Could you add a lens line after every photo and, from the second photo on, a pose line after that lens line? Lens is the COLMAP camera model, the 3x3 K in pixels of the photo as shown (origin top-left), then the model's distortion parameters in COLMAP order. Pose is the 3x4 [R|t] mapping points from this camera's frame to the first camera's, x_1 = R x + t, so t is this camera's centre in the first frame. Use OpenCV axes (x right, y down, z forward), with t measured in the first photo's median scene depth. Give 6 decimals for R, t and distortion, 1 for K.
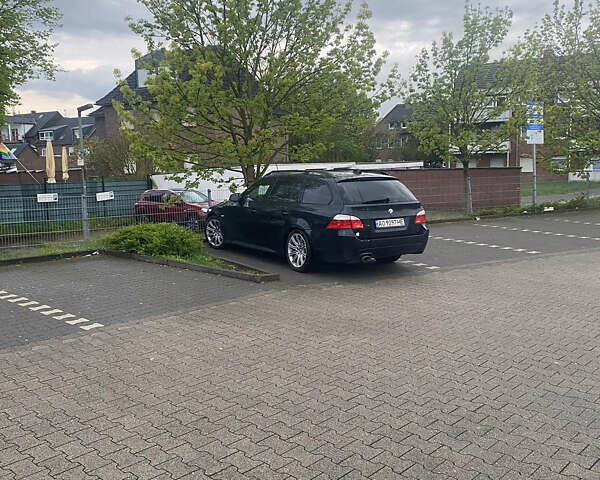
lens RADIAL K [[646.8, 0, 300.0], [0, 646.8, 240.0], [0, 0, 1]] dist [0.016345, -0.006808]
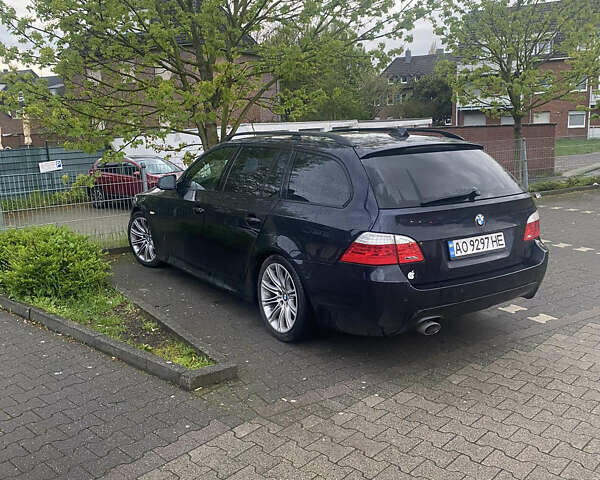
lens RADIAL K [[646.8, 0, 300.0], [0, 646.8, 240.0], [0, 0, 1]] dist [0.016345, -0.006808]
pose [[0.999874, -0.014306, 0.006856, 0.008812], [0.013864, 0.998056, 0.060756, -0.055959], [-0.007712, -0.060653, 0.998129, 0.506579]]
